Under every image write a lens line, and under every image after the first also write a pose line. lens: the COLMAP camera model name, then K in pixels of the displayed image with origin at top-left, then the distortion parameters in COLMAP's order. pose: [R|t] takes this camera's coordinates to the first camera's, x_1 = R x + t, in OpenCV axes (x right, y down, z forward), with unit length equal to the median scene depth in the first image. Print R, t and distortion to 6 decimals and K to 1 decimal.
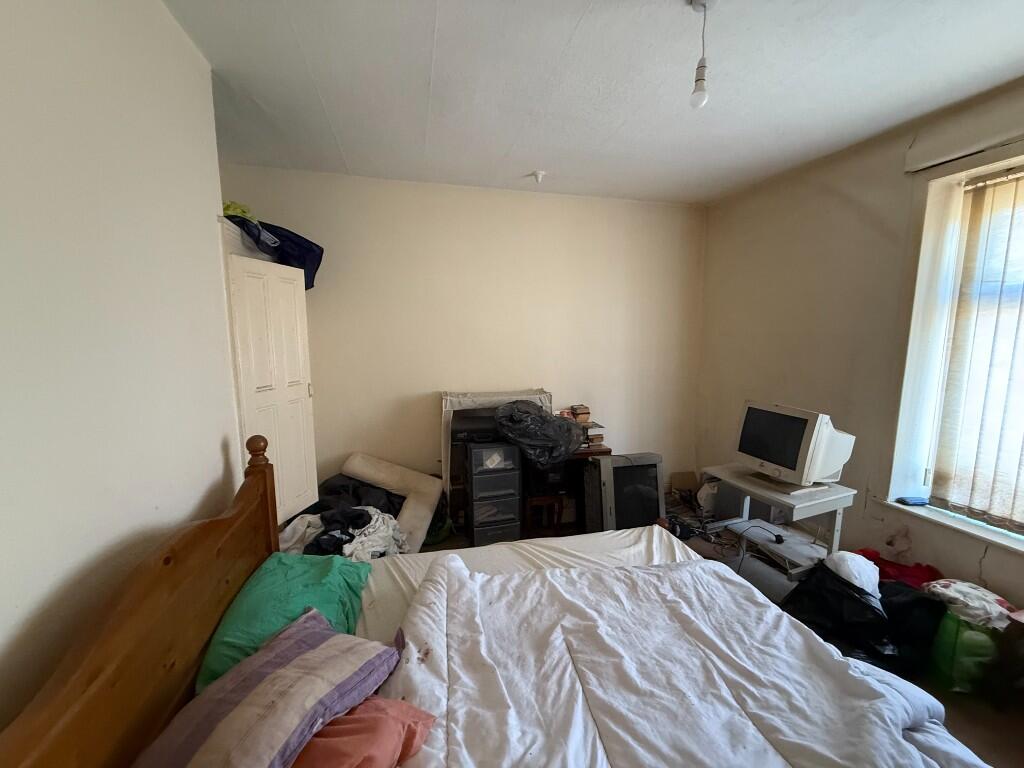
lens RADIAL K [[407.2, 0, 511.5], [0, 407.2, 386.6], [0, 0, 1]] dist [0.000909, -0.000428]
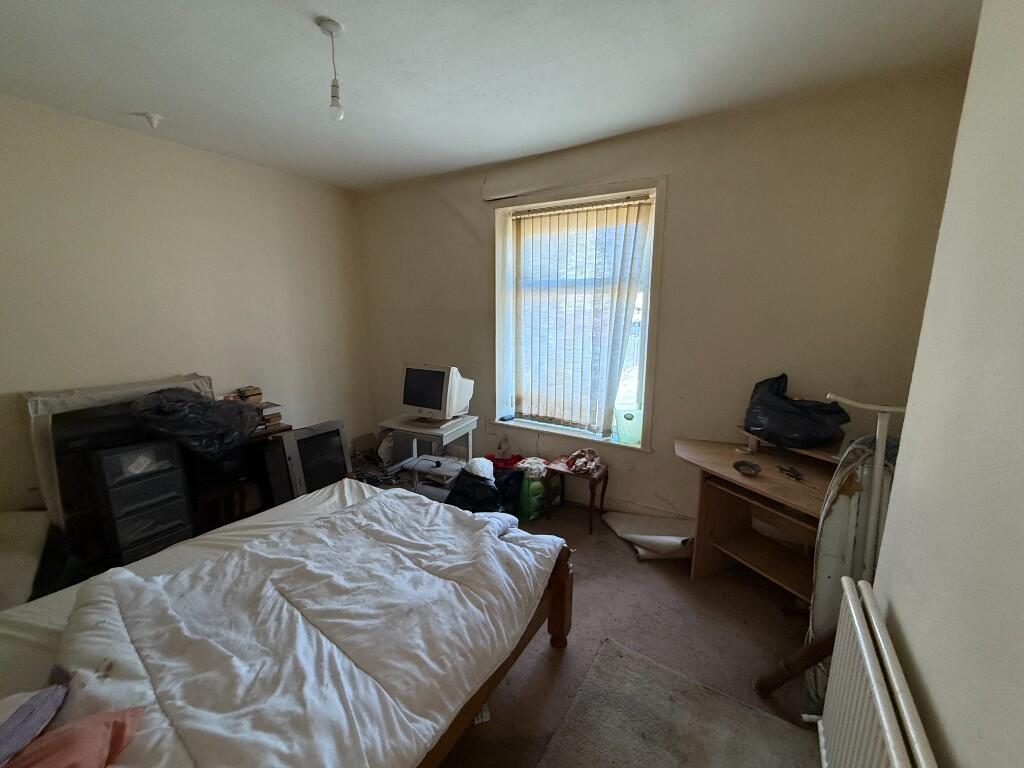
lens RADIAL K [[407.2, 0, 511.1], [0, 407.2, 384.6], [0, 0, 1]] dist [0.000909, -0.000428]
pose [[0.717927, -0.125784, 0.684660, -0.075085], [0.089649, 0.992056, 0.088252, 0.024006], [-0.690322, -0.001979, 0.723500, -0.182285]]
